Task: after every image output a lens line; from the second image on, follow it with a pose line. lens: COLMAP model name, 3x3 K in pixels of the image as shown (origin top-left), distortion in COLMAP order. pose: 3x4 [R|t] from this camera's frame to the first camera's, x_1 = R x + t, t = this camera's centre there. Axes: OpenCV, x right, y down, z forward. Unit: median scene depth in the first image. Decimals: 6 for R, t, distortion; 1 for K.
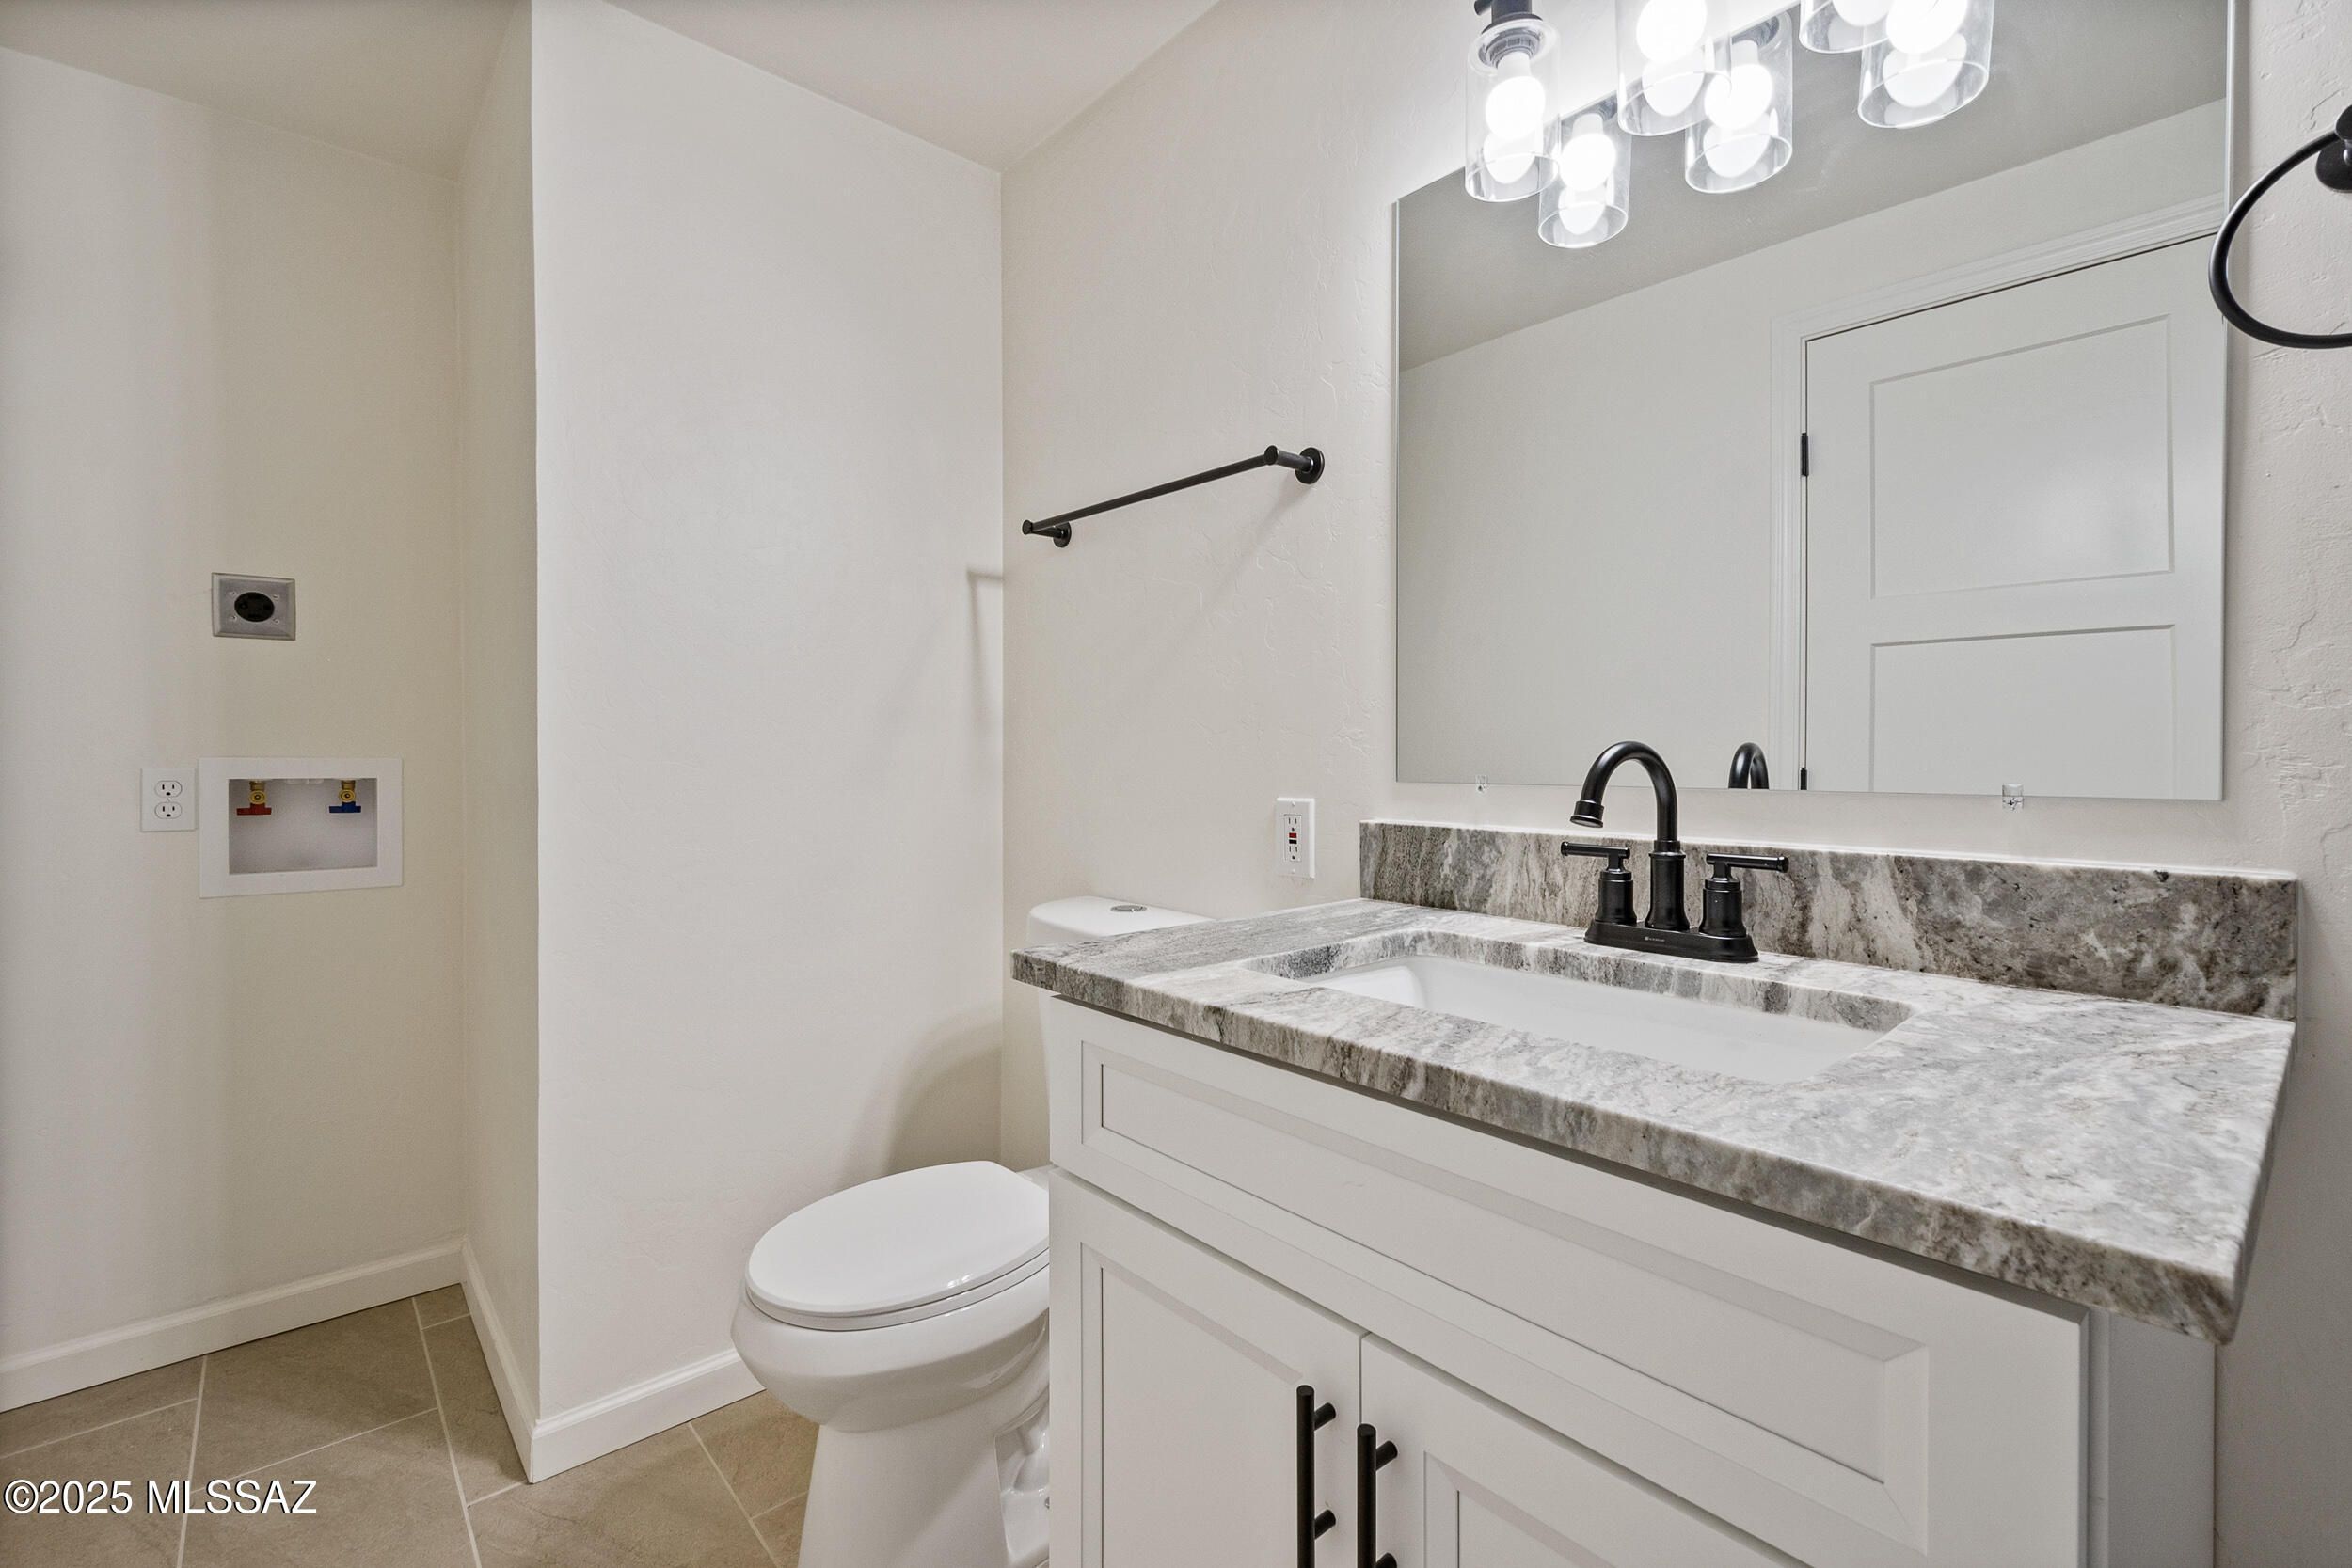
lens RADIAL K [[1049.0, 0, 1184.1], [0, 1049.0, 773.0], [0, 0, 1]] dist [0.009429, -0.004699]
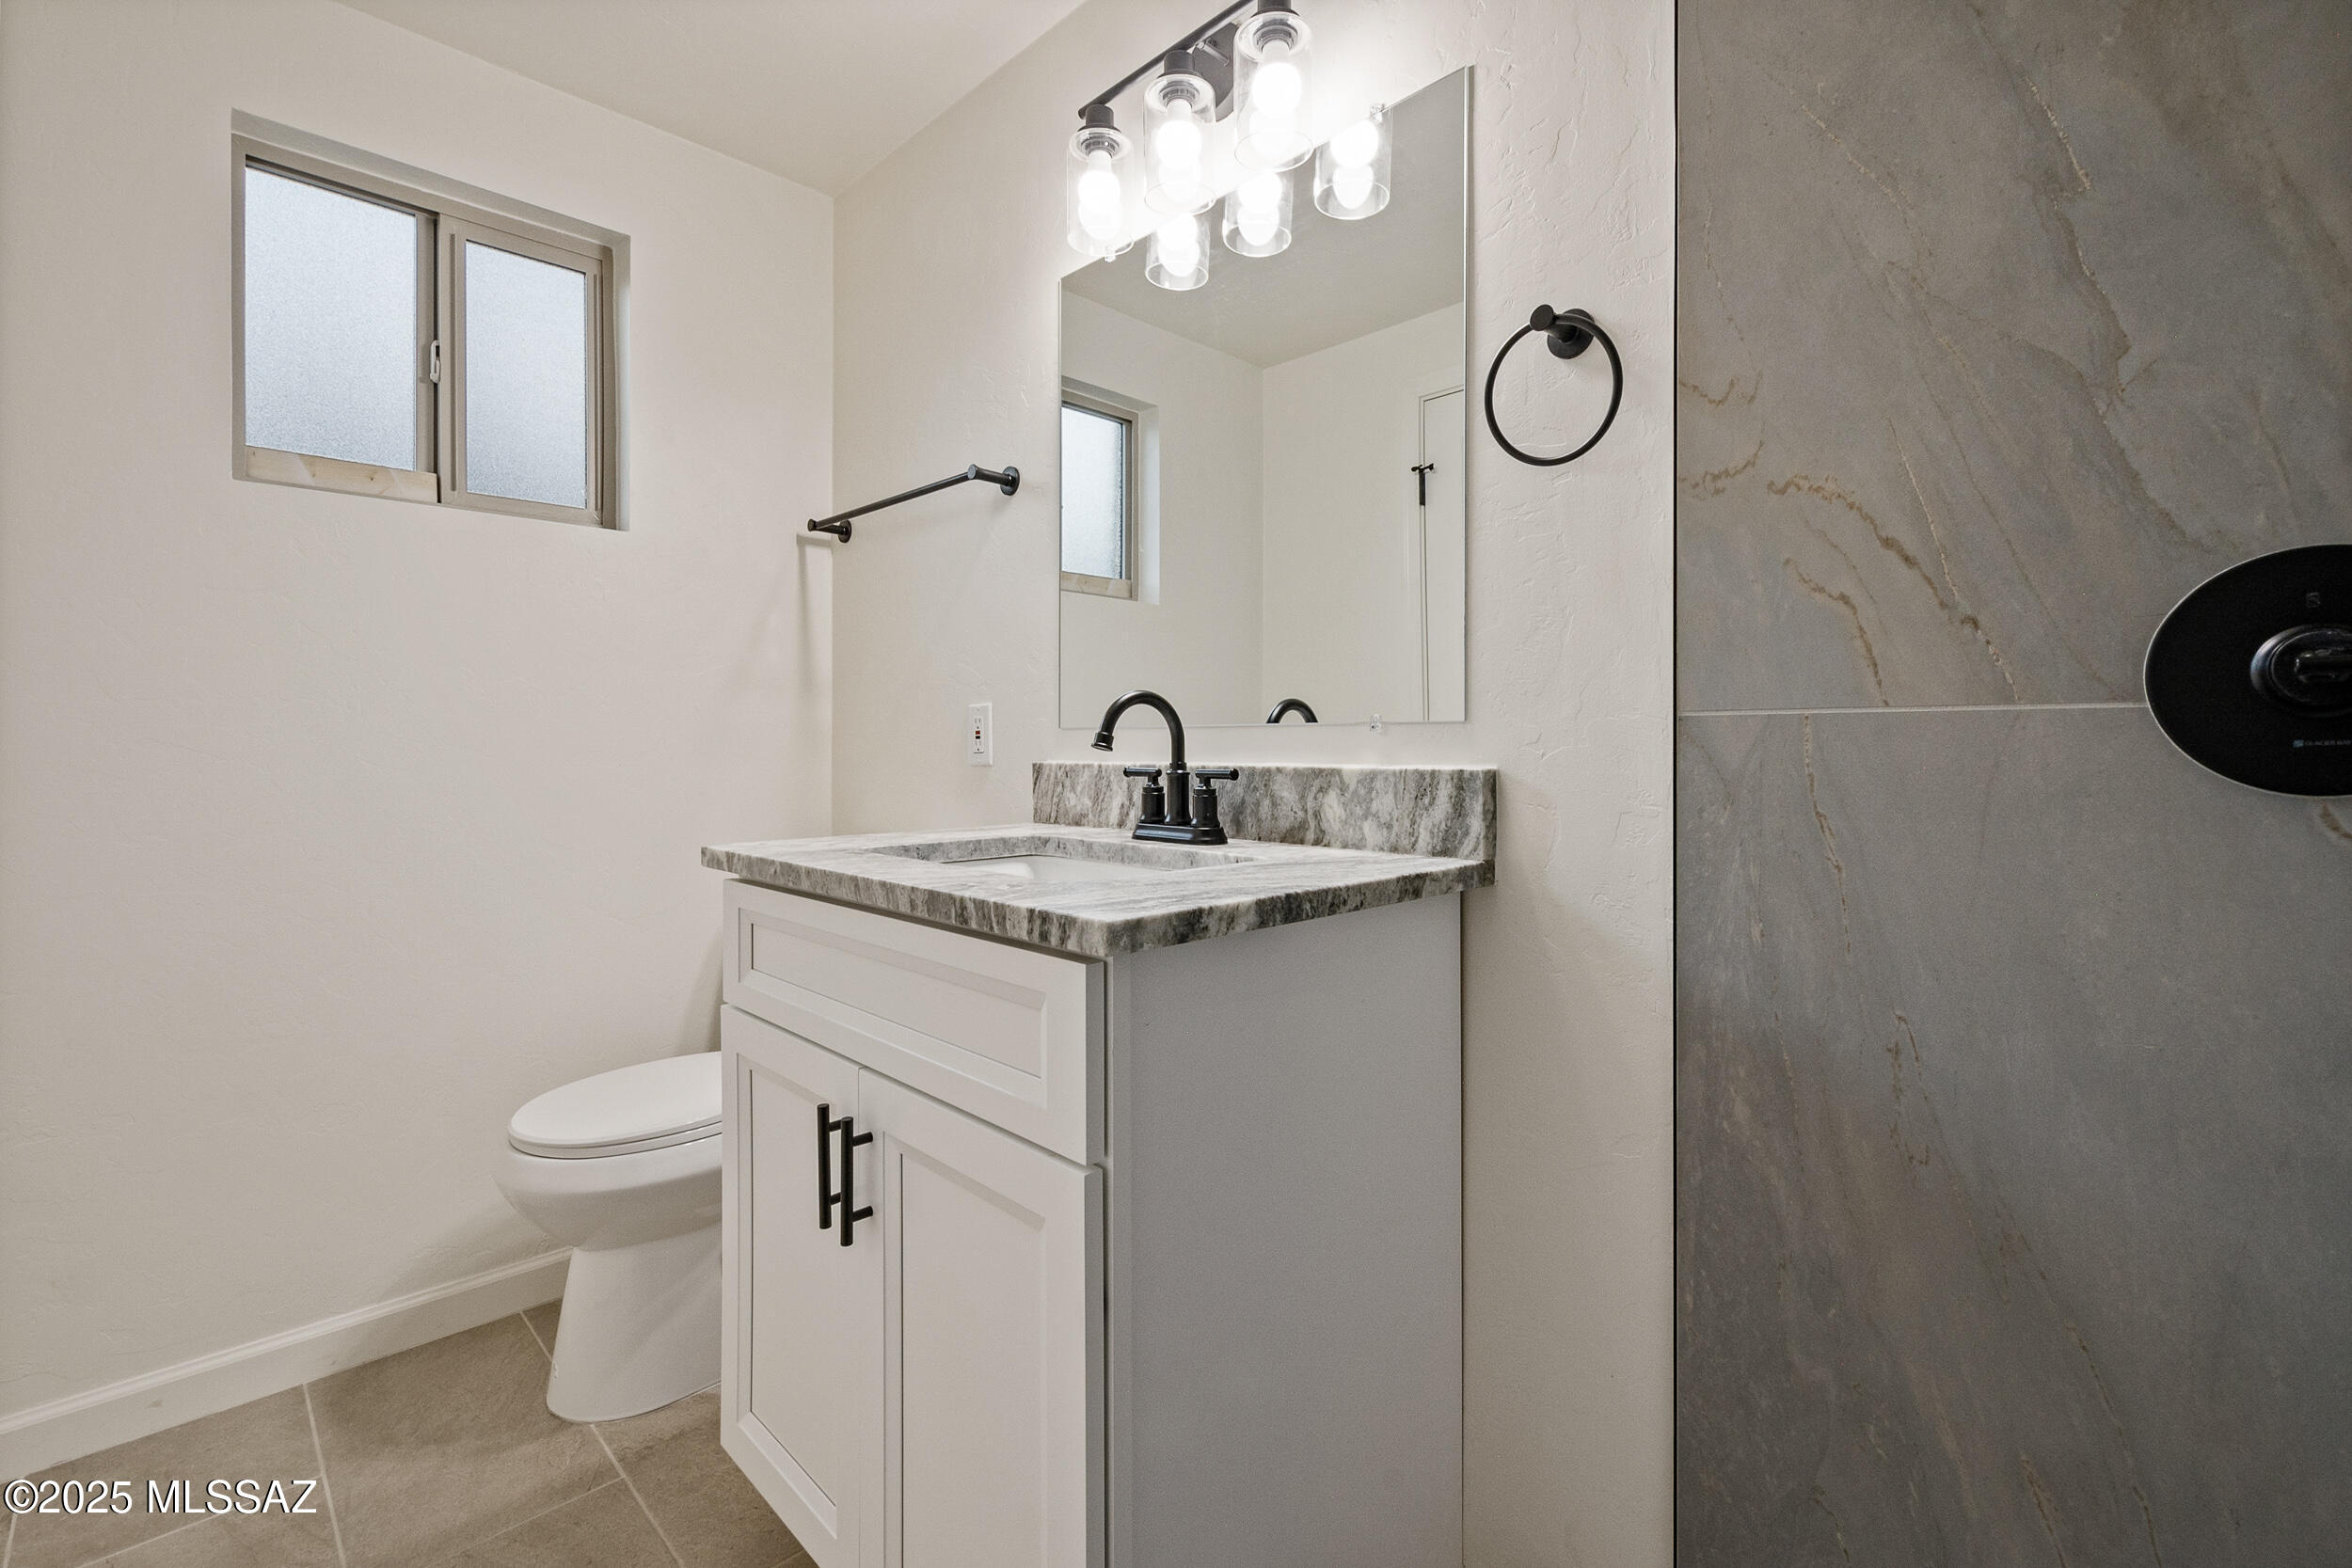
lens RADIAL K [[1049.0, 0, 1178.1], [0, 1049.0, 752.9], [0, 0, 1]] dist [0.009429, -0.004699]
pose [[0.997326, -0.015226, 0.071475, 0.362175], [0.015465, 0.999876, -0.002804, 0.055582], [-0.071423, 0.003902, 0.997438, -0.387578]]
